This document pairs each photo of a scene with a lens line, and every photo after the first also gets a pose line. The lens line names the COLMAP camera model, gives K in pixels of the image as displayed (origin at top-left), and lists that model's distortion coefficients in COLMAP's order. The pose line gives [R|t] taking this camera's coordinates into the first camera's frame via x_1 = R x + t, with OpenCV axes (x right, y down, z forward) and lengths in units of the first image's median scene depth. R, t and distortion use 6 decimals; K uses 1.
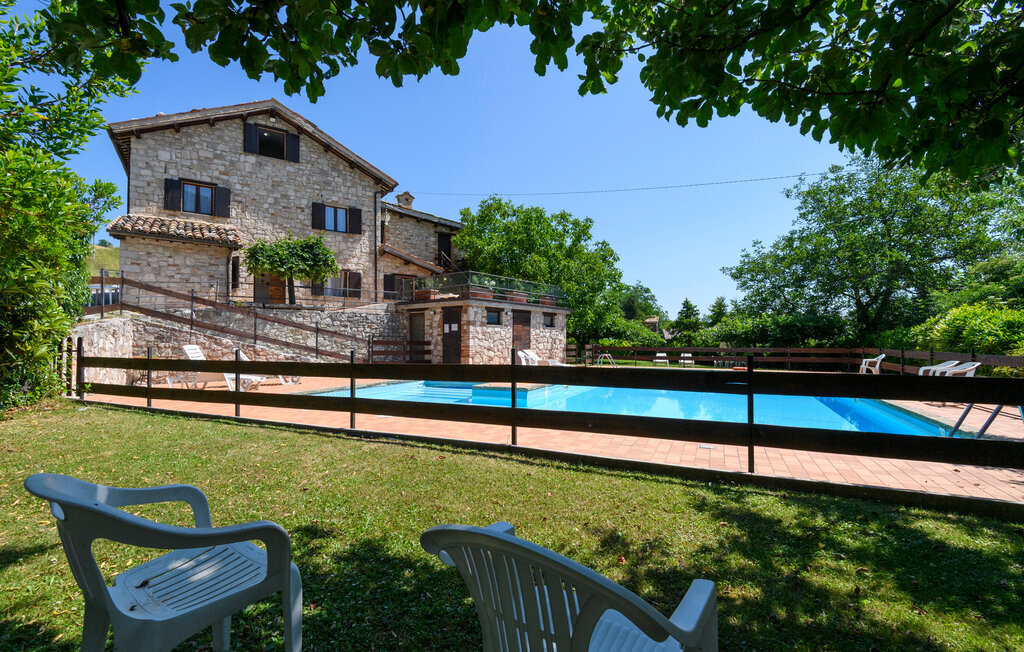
lens RADIAL K [[484.4, 0, 512.0], [0, 484.4, 326.0], [0, 0, 1]] dist [-0.003384, -0.000517]
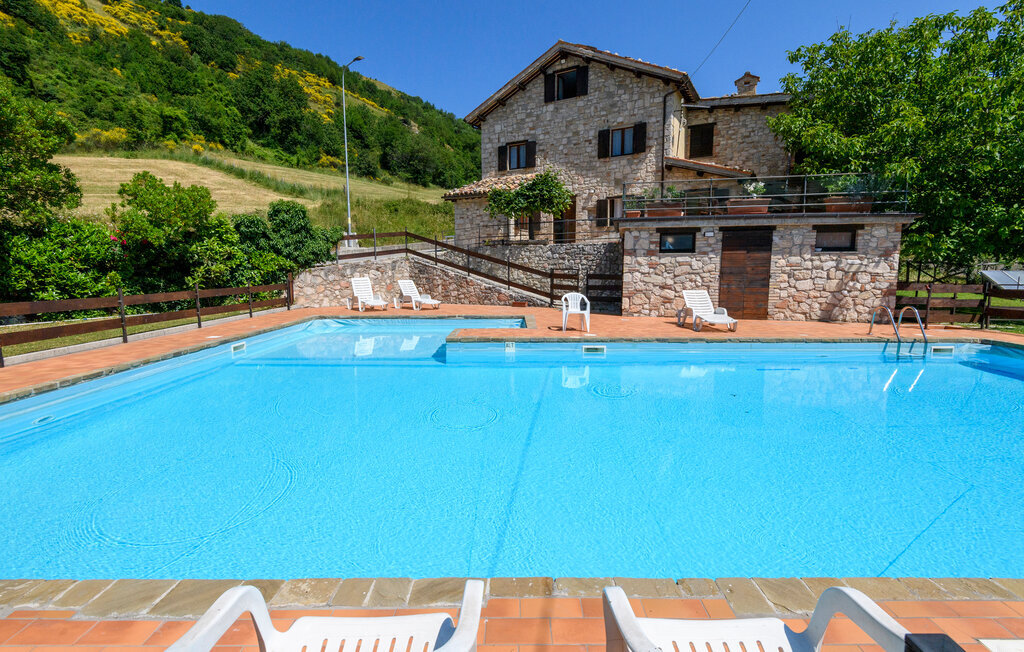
lens RADIAL K [[484.4, 0, 512.0], [0, 484.4, 326.0], [0, 0, 1]] dist [-0.003384, -0.000517]
pose [[0.368270, 0.111398, -0.923021, 0.496163], [0.032153, 0.990676, 0.132392, 0.002045], [0.929163, -0.078433, 0.361254, 0.464244]]
